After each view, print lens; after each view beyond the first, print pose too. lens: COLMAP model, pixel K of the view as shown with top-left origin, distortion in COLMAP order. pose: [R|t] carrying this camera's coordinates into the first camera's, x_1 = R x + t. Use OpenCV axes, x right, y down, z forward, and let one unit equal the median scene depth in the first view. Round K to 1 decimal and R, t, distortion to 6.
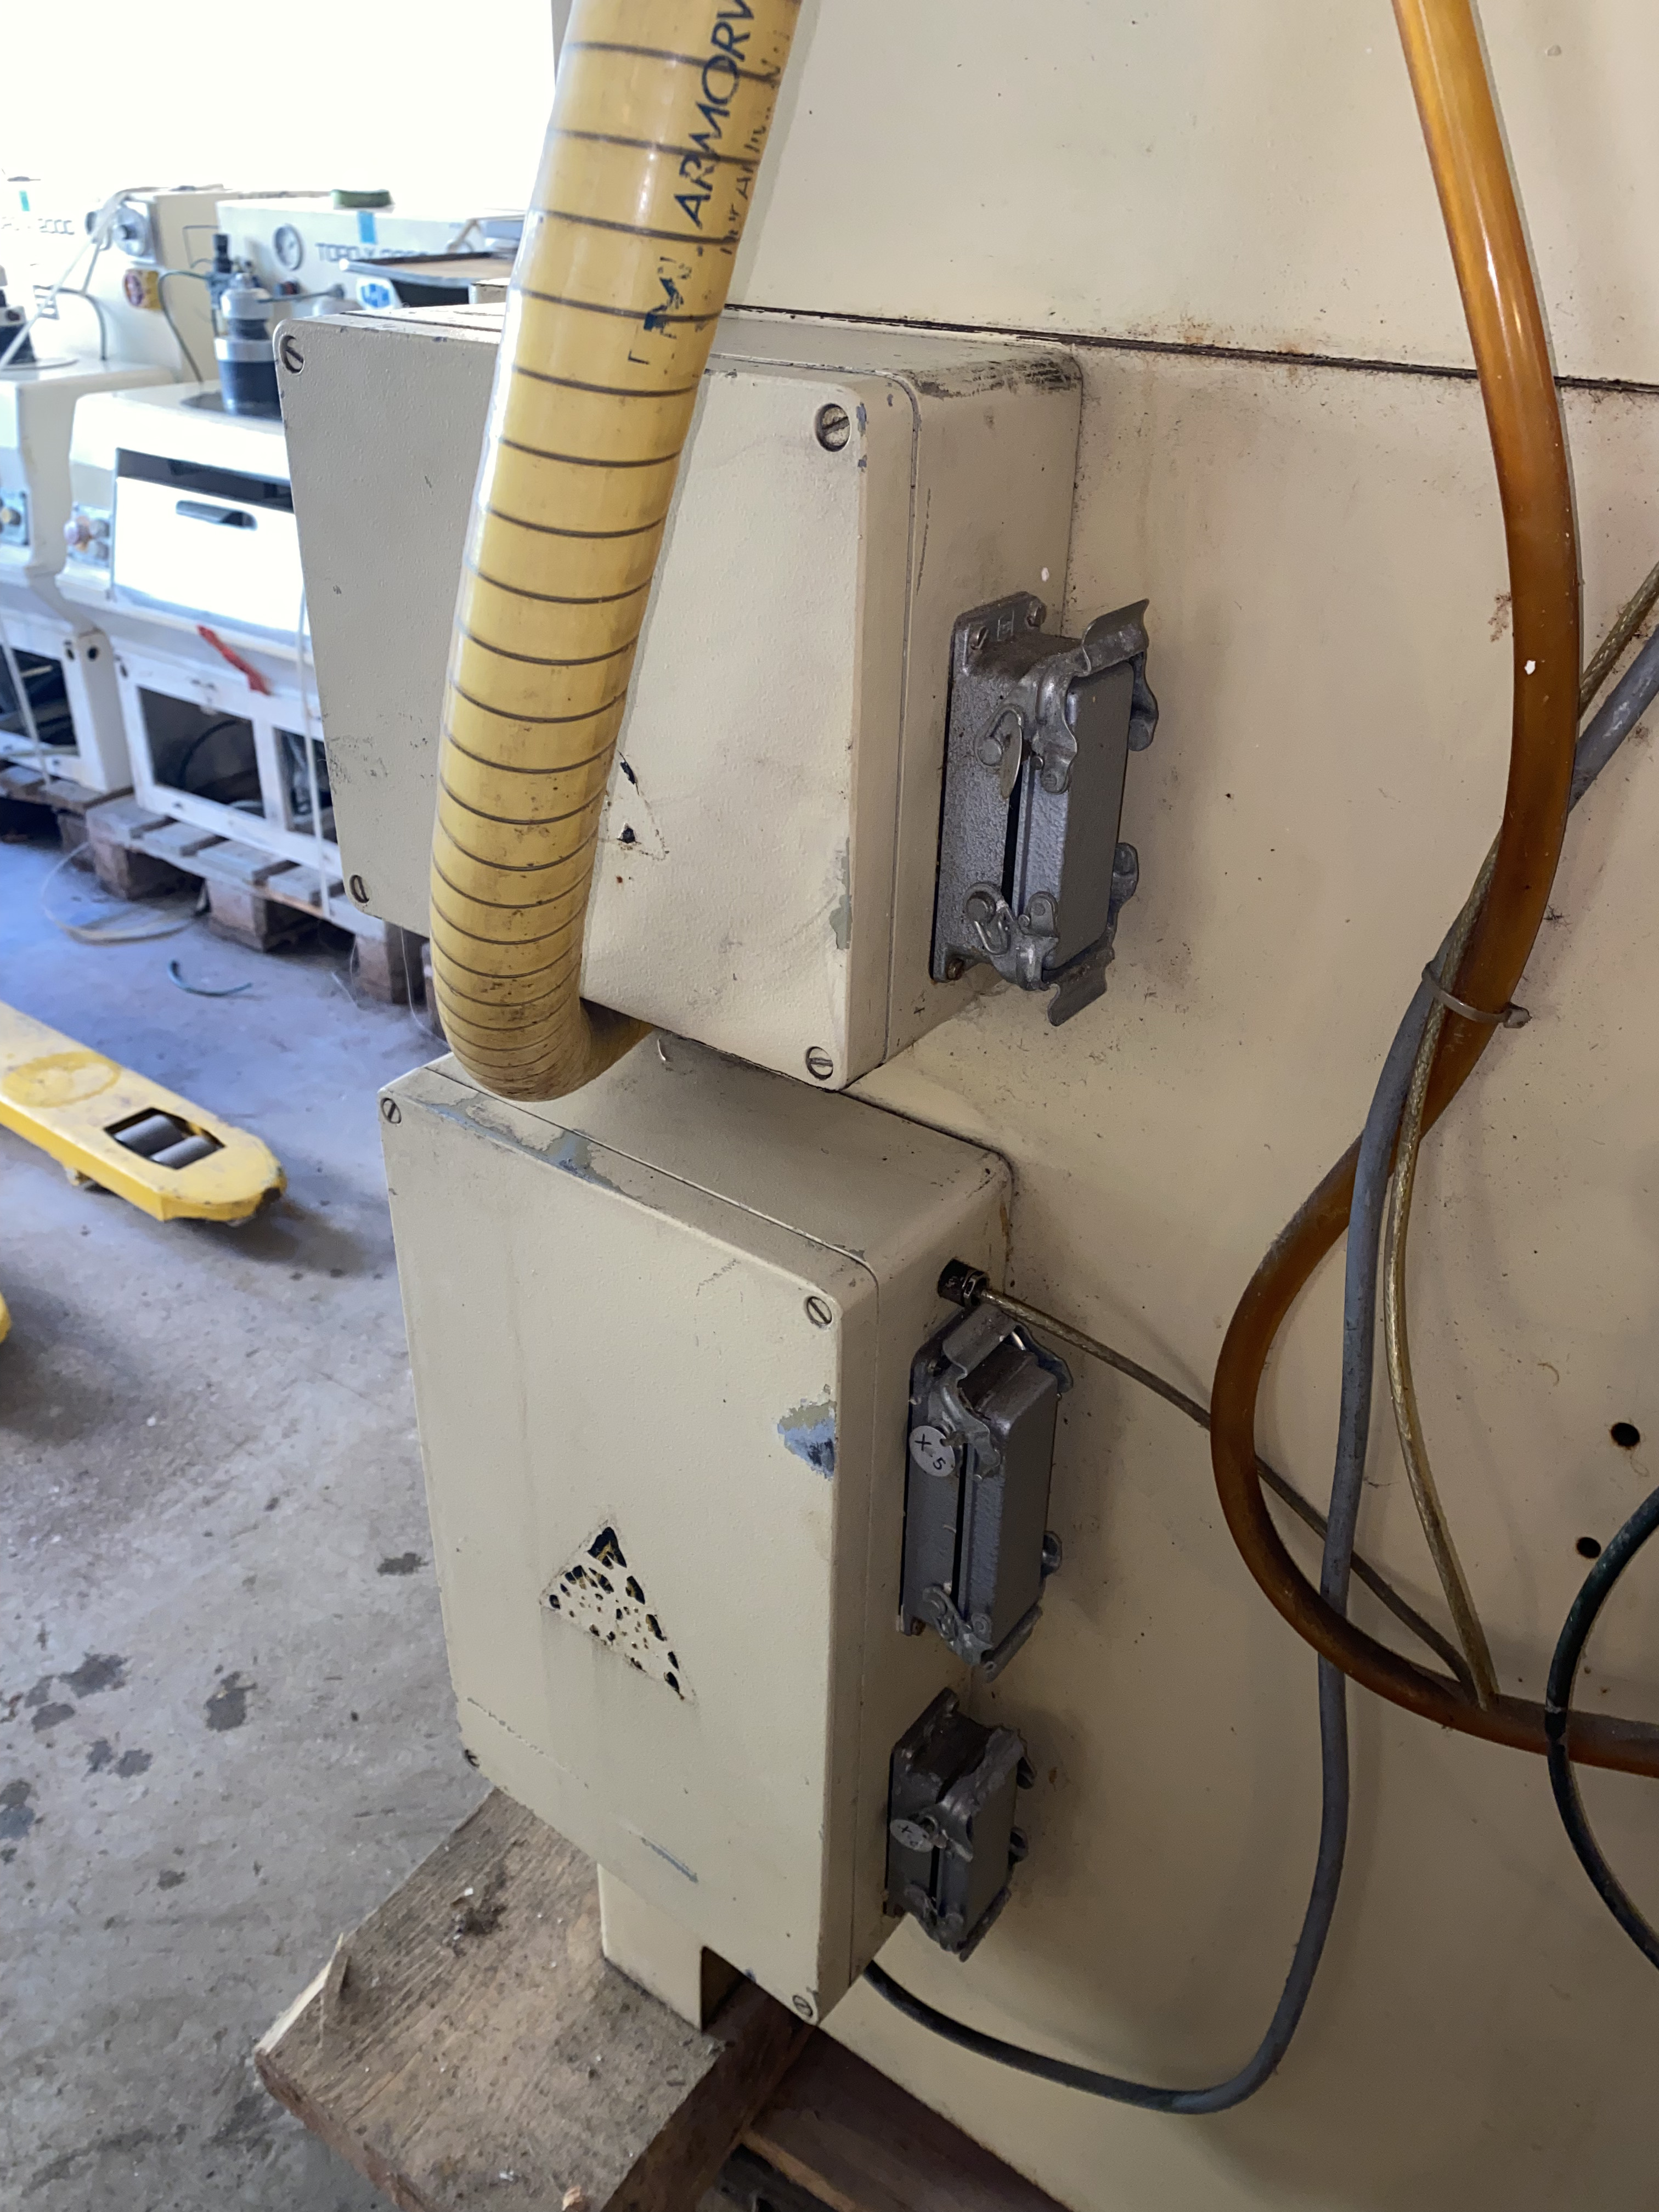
lens RADIAL K [[1672.7, 0, 834.5], [0, 1672.7, 1118.4], [0, 0, 1]] dist [-0.009888, 0.014689]
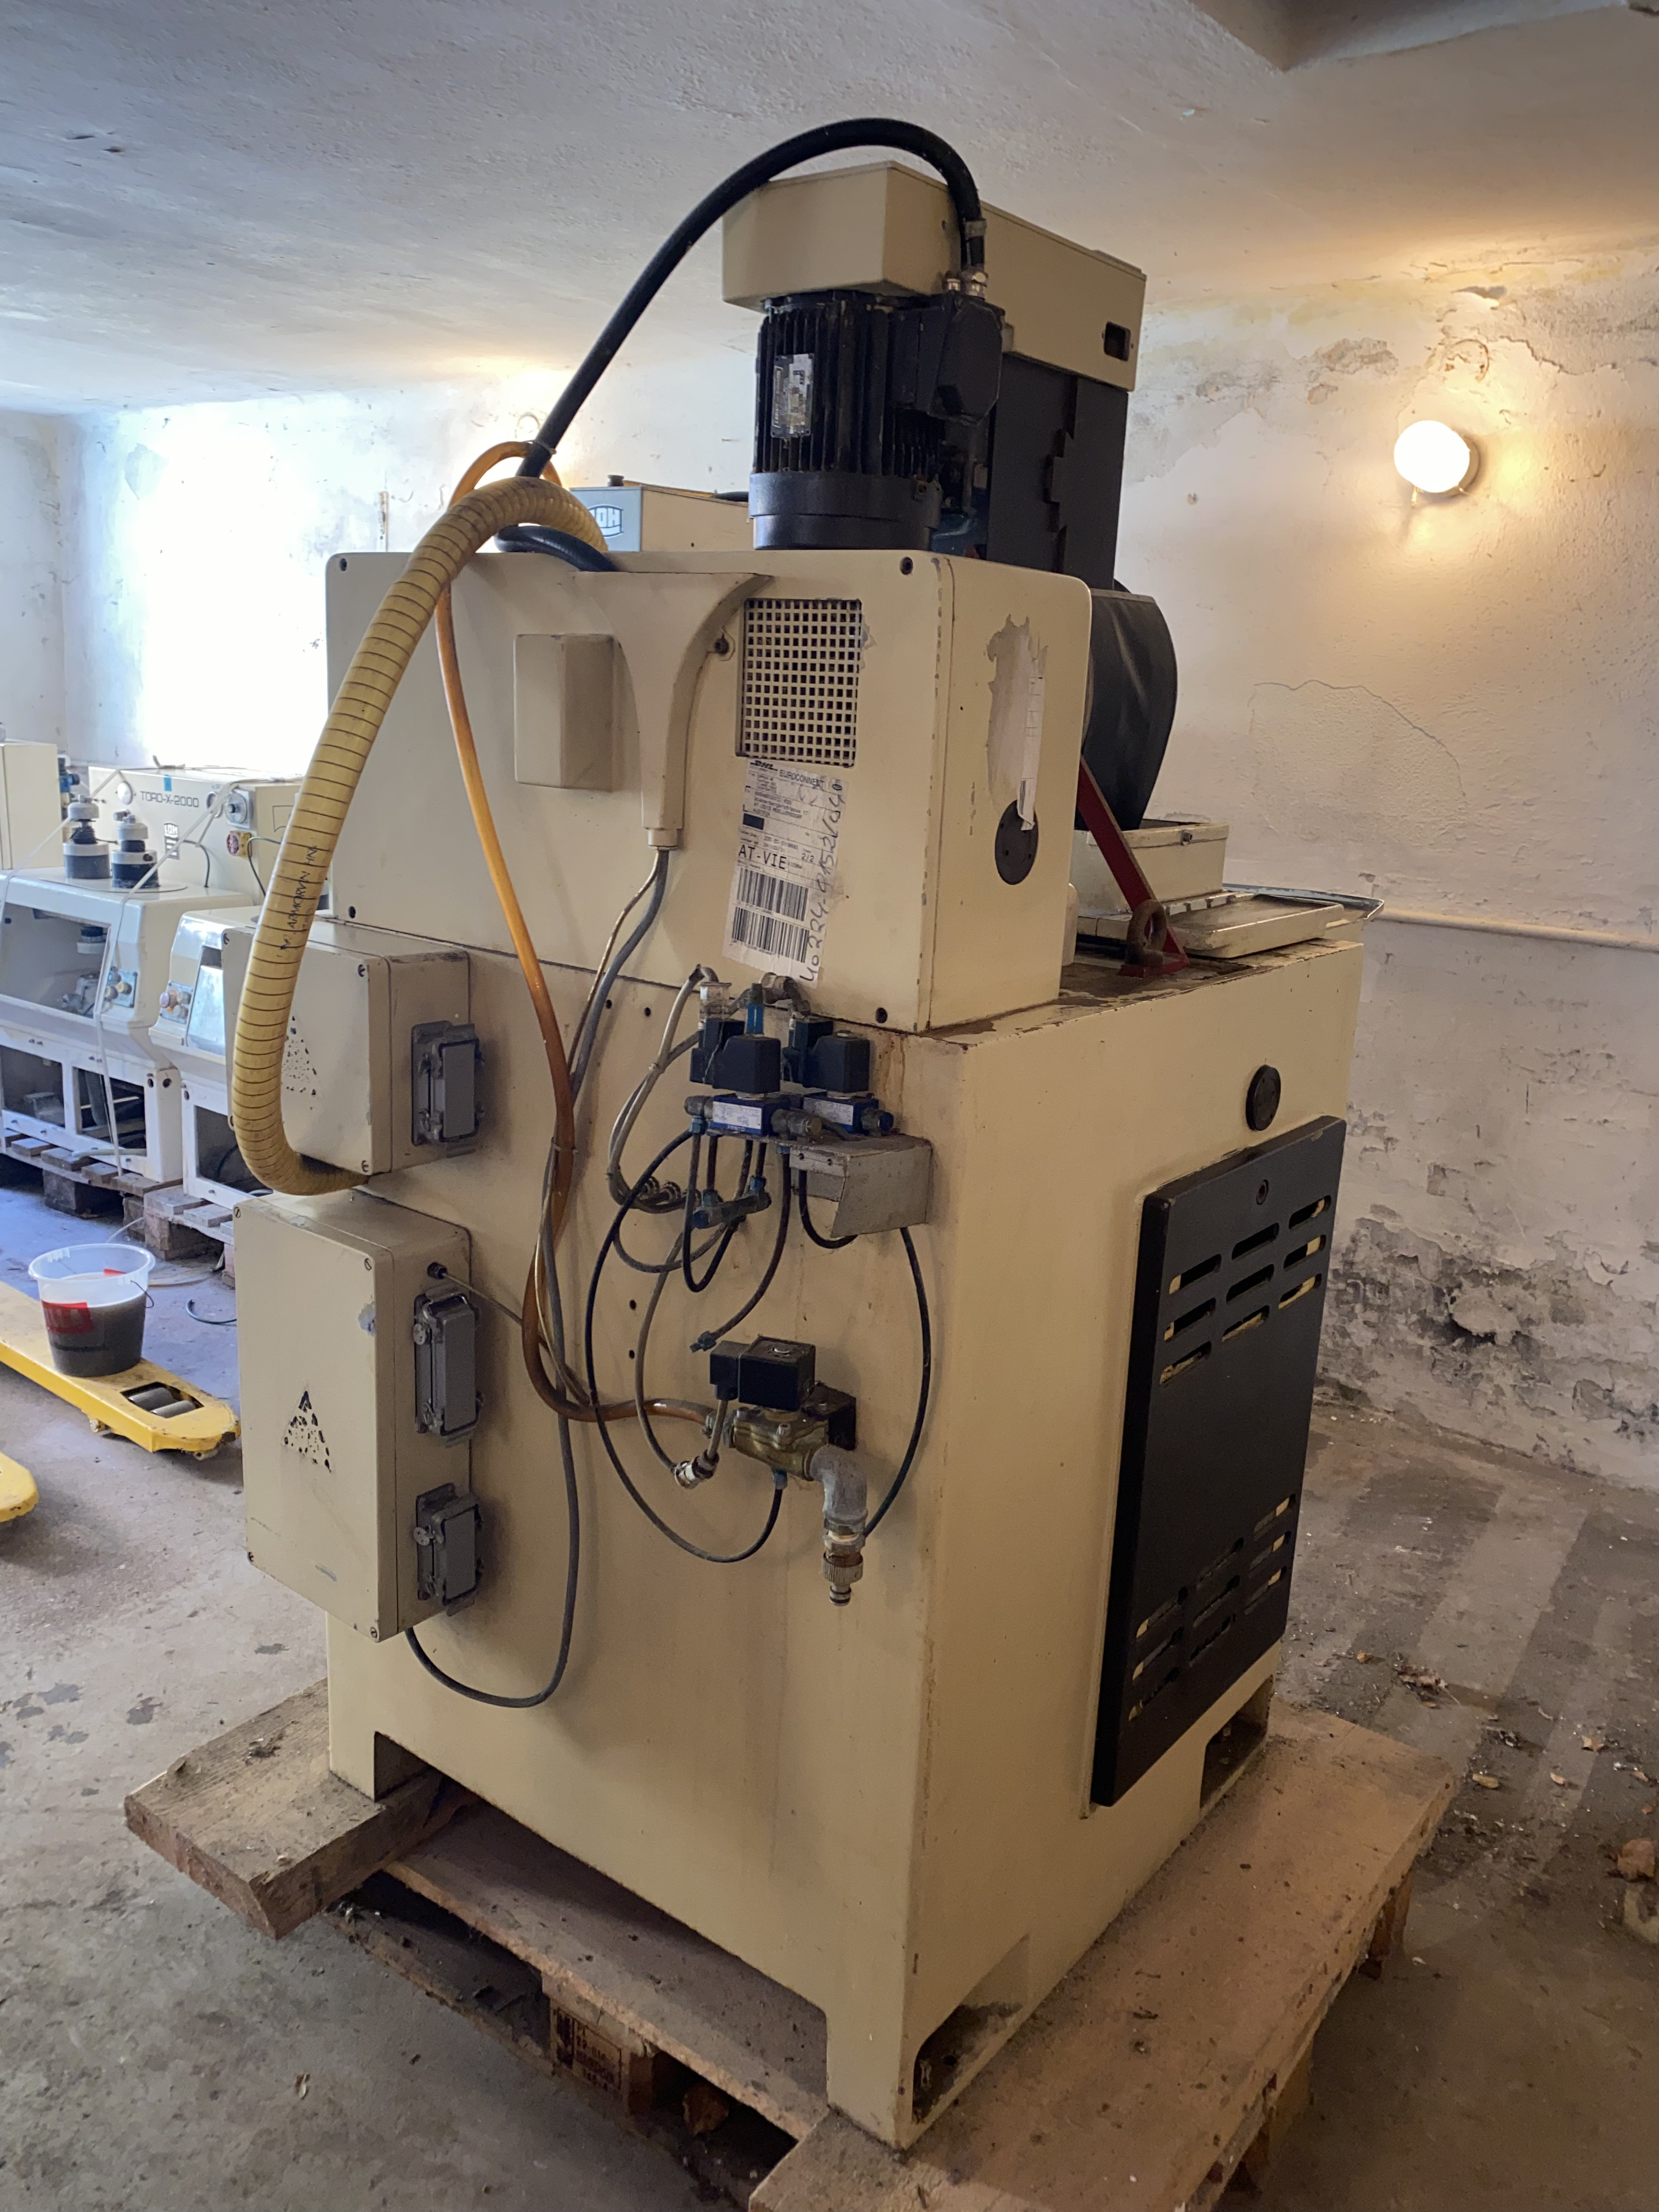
lens RADIAL K [[1672.7, 0, 834.5], [0, 1672.7, 1118.4], [0, 0, 1]] dist [-0.009888, 0.014689]
pose [[0.998997, 0.032536, -0.030757, 0.258590], [-0.039821, 0.959700, -0.278191, 0.192166], [0.020466, 0.279137, 0.960033, -0.526578]]
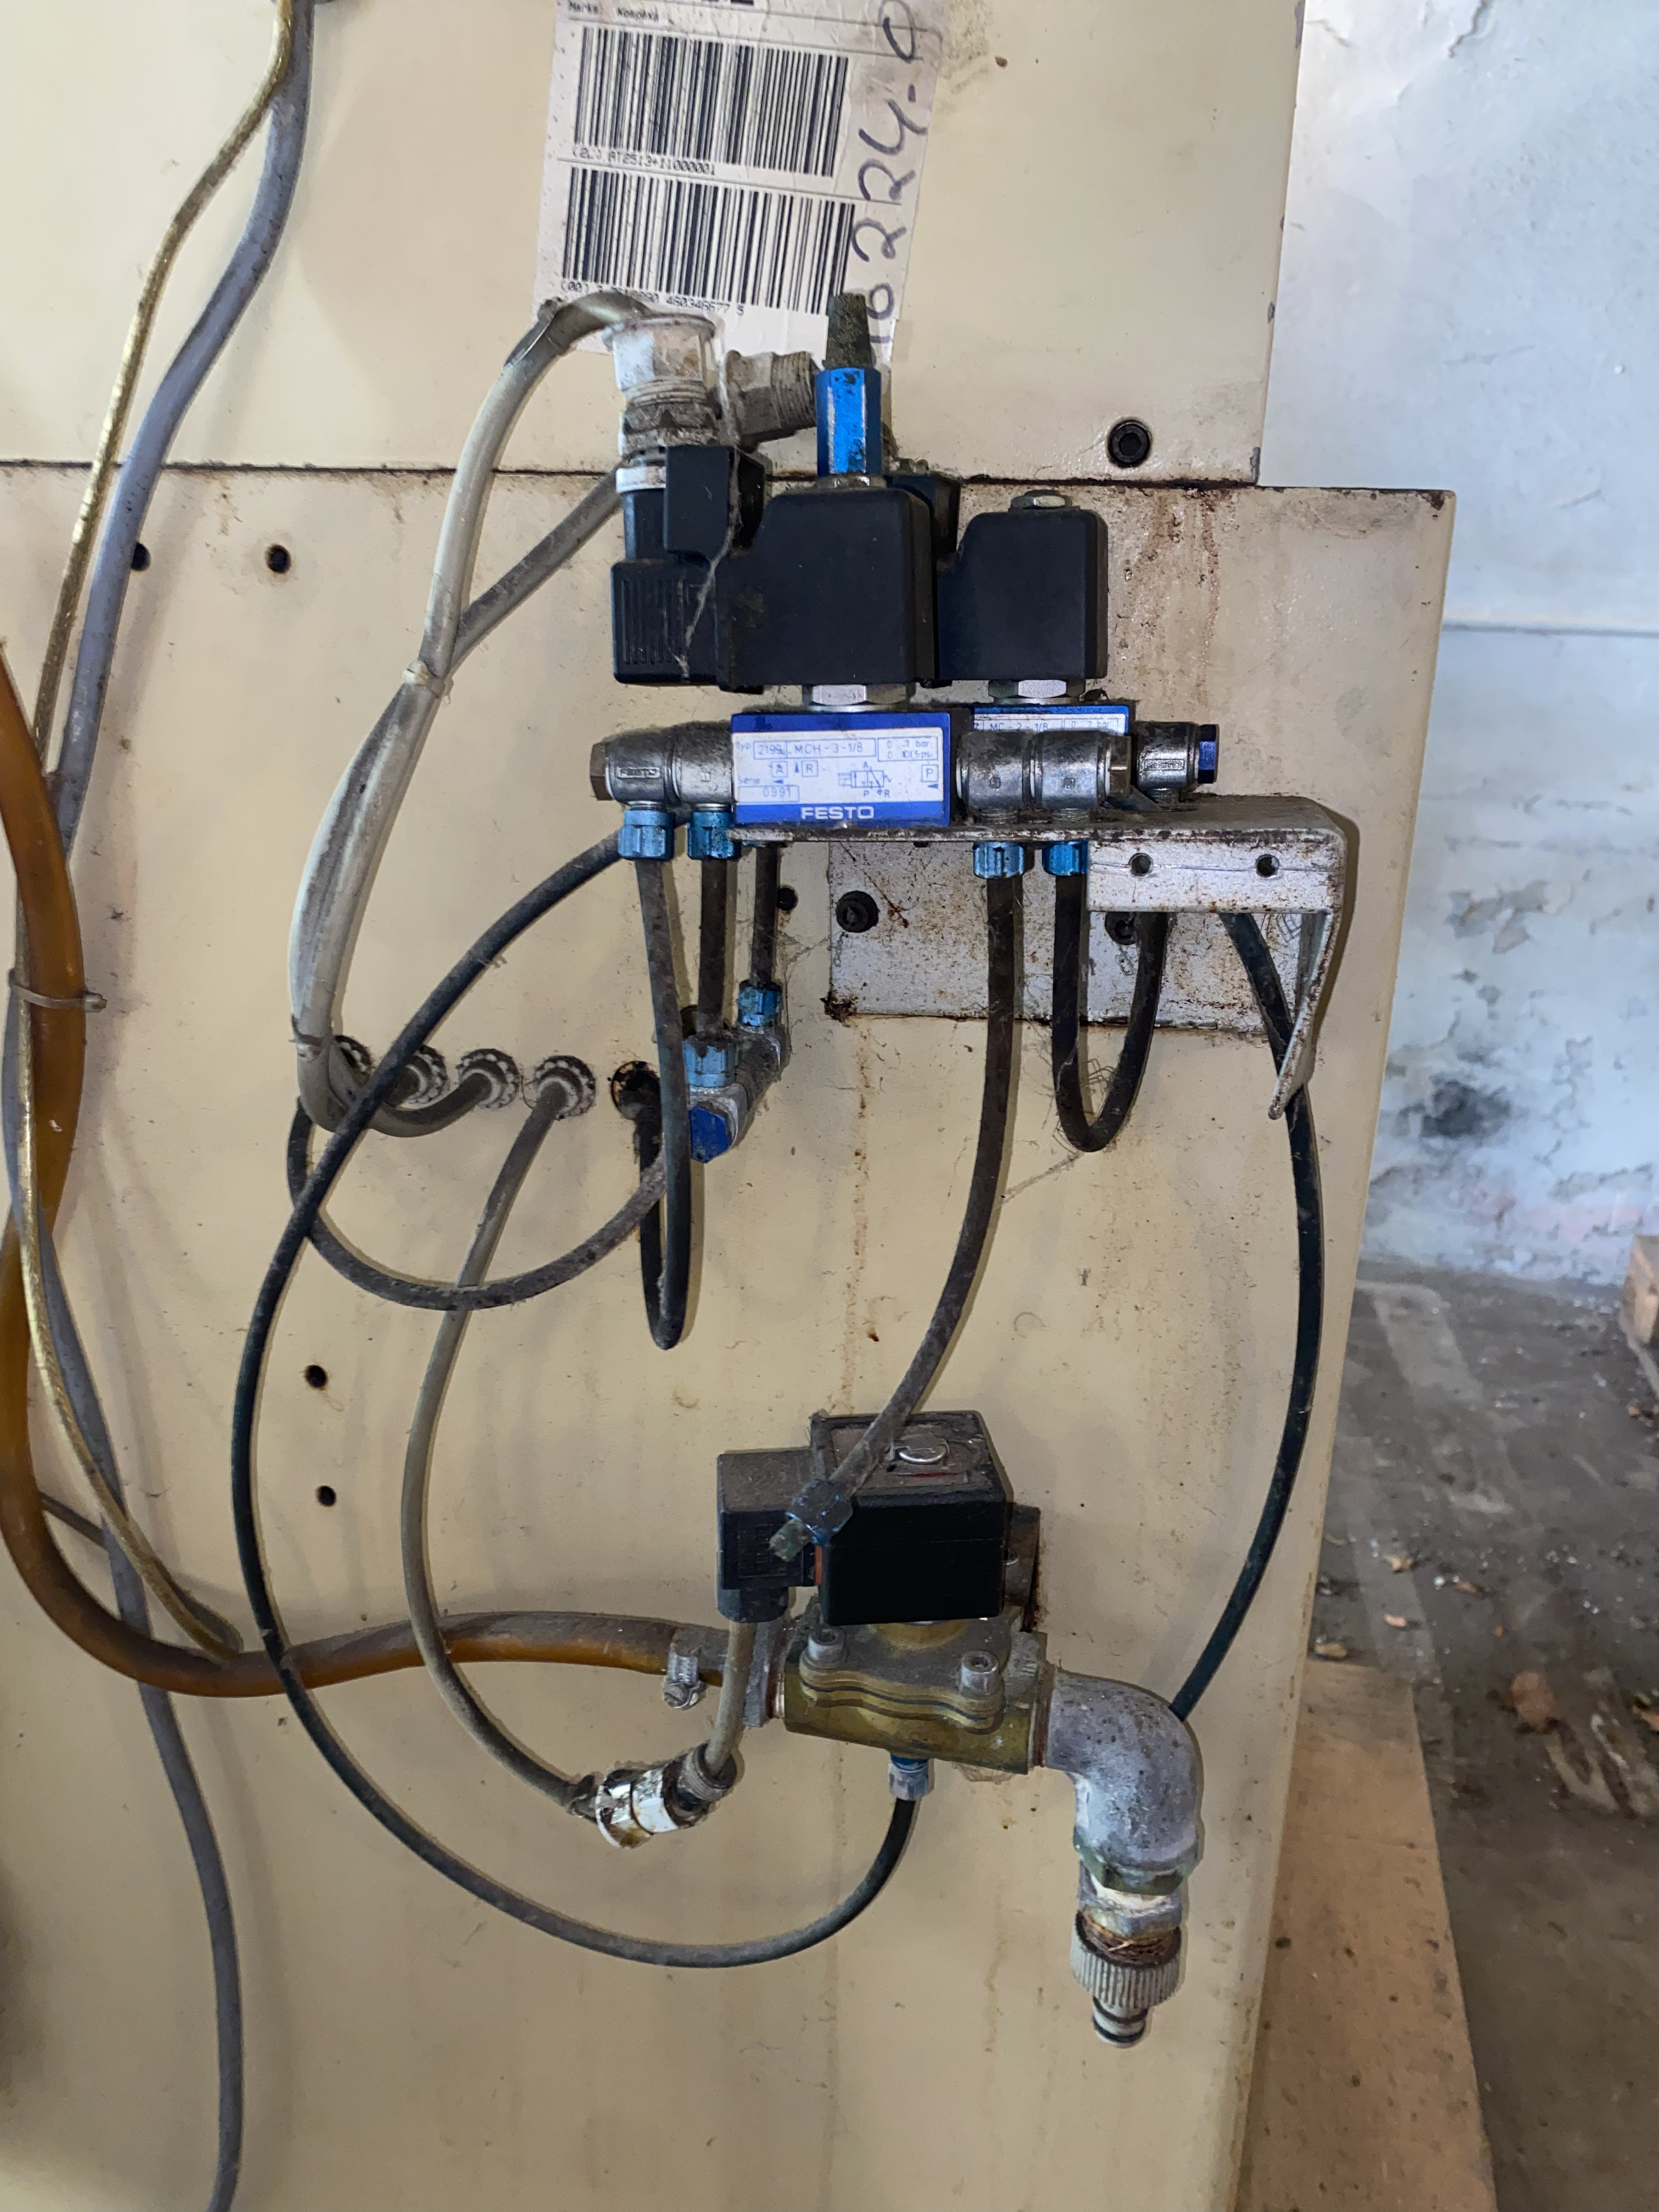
lens RADIAL K [[1642.7, 0, 770.4], [0, 1642.7, 1110.1], [0, 0, 1]] dist [-0.004468, -0.000131]
pose [[0.924494, -0.133300, 0.357130, 0.113105], [0.196456, 0.969476, -0.146703, 0.069806], [-0.326673, 0.205786, 0.922462, -0.041898]]
